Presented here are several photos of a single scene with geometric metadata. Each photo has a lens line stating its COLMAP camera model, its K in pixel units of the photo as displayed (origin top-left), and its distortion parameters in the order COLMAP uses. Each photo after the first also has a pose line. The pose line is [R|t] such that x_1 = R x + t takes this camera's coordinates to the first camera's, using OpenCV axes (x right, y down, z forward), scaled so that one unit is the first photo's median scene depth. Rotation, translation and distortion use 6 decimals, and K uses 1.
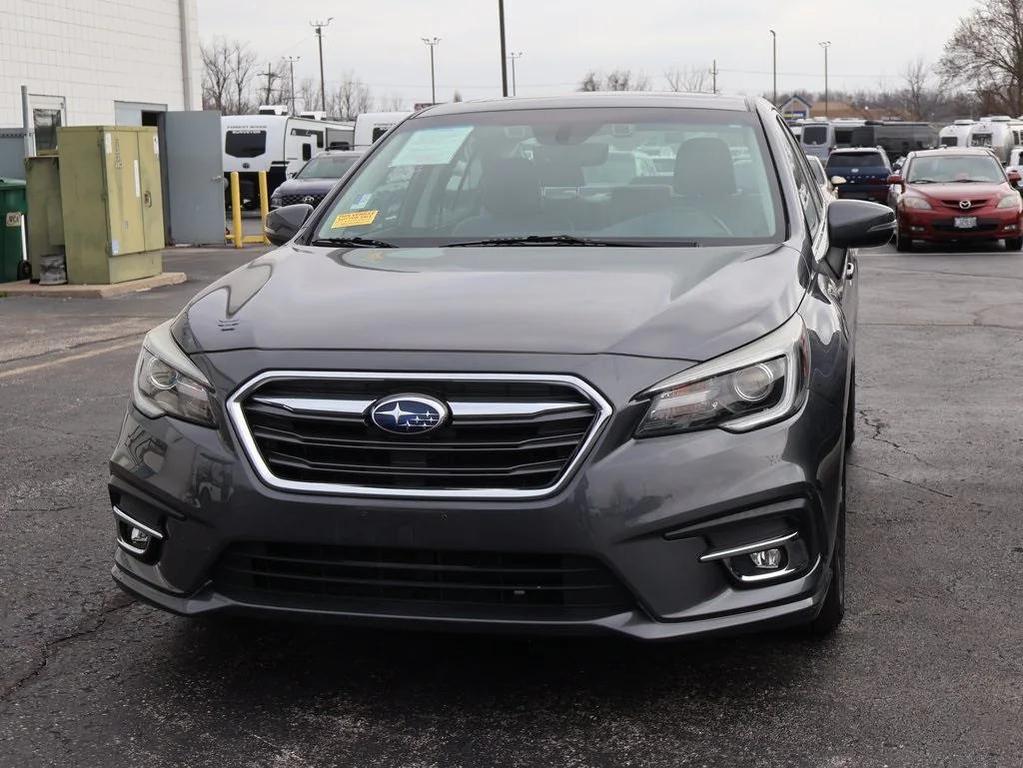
lens RADIAL K [[1780.2, 0, 505.9], [0, 1780.2, 310.5], [0, 0, 1]] dist [0.017028, -0.029271]
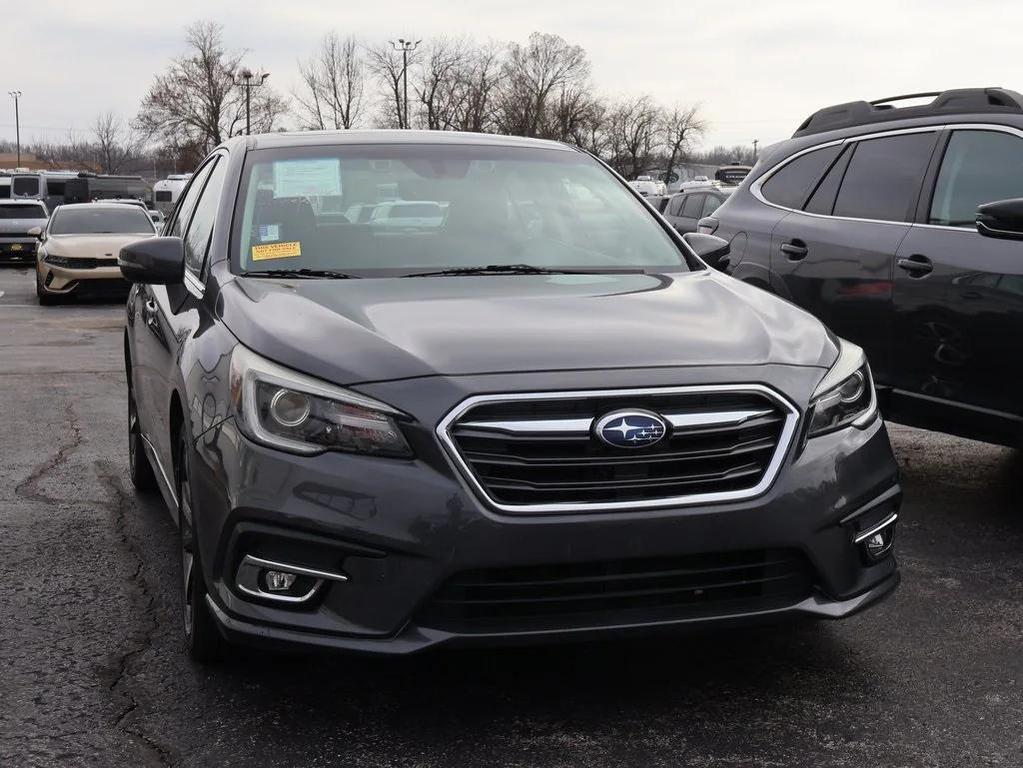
lens RADIAL K [[1804.3, 0, 495.1], [0, 1804.3, 315.6], [0, 0, 1]] dist [0.018244, 0.109187]
pose [[0.828626, -0.017644, 0.559524, -0.605724], [0.035914, 0.999120, -0.021681, 0.010360], [-0.558649, 0.038060, 0.828531, 0.142714]]
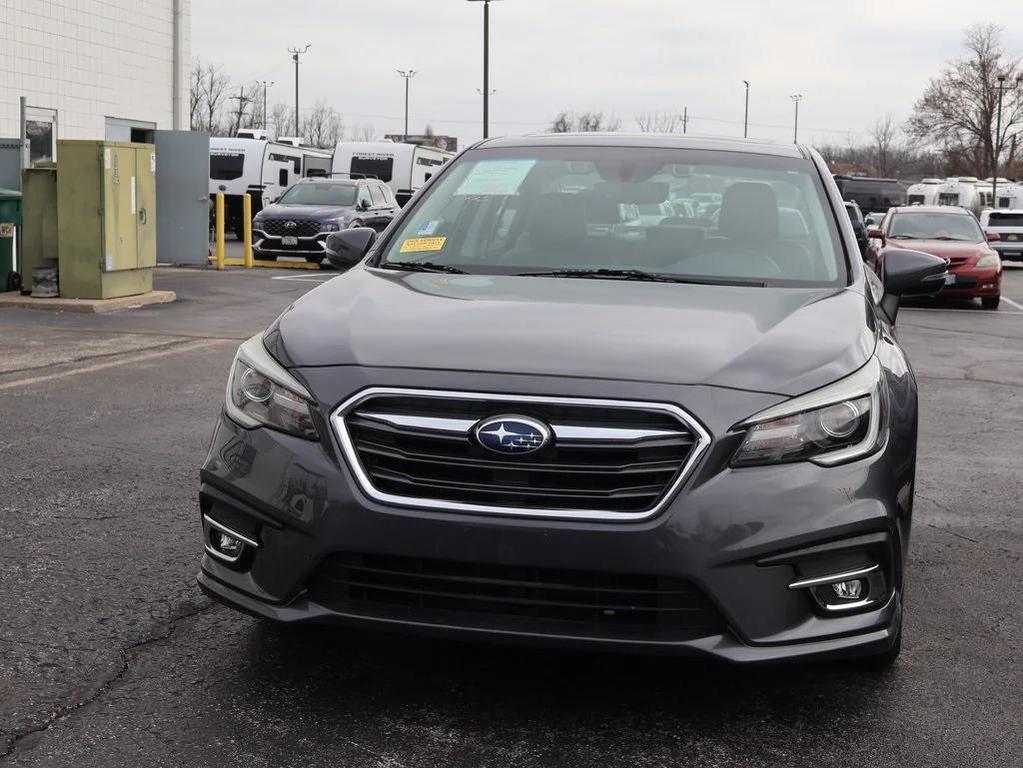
lens RADIAL K [[1798.0, 0, 511.8], [0, 1798.0, 303.2], [0, 0, 1]] dist [0.035649, -0.003572]
pose [[0.997748, 0.047340, 0.047516, -0.092709], [-0.046094, 0.998573, -0.026973, 0.008665], [-0.048725, 0.024722, 0.998506, -0.038772]]
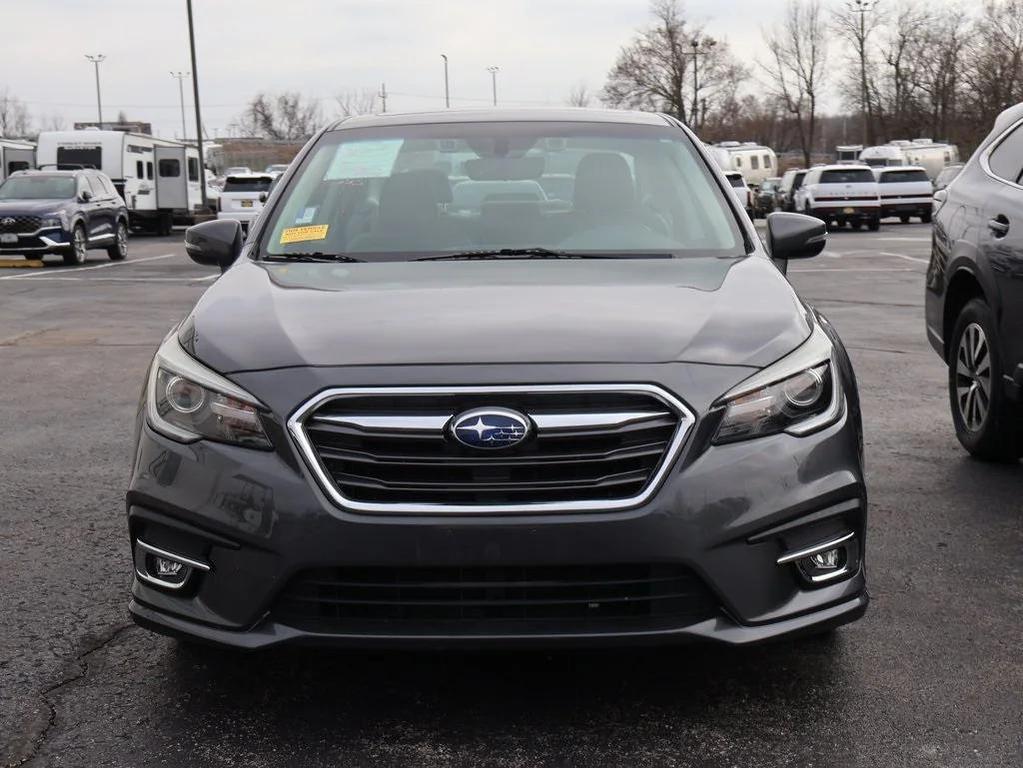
lens RADIAL K [[1787.8, 0, 495.6], [0, 1787.8, 286.6], [0, 0, 1]] dist [0.007844, 0.044749]
pose [[0.970648, -0.011331, 0.240237, -0.245874], [0.018113, 0.999497, -0.026040, 0.005077], [-0.239821, 0.029627, 0.970365, 0.036193]]
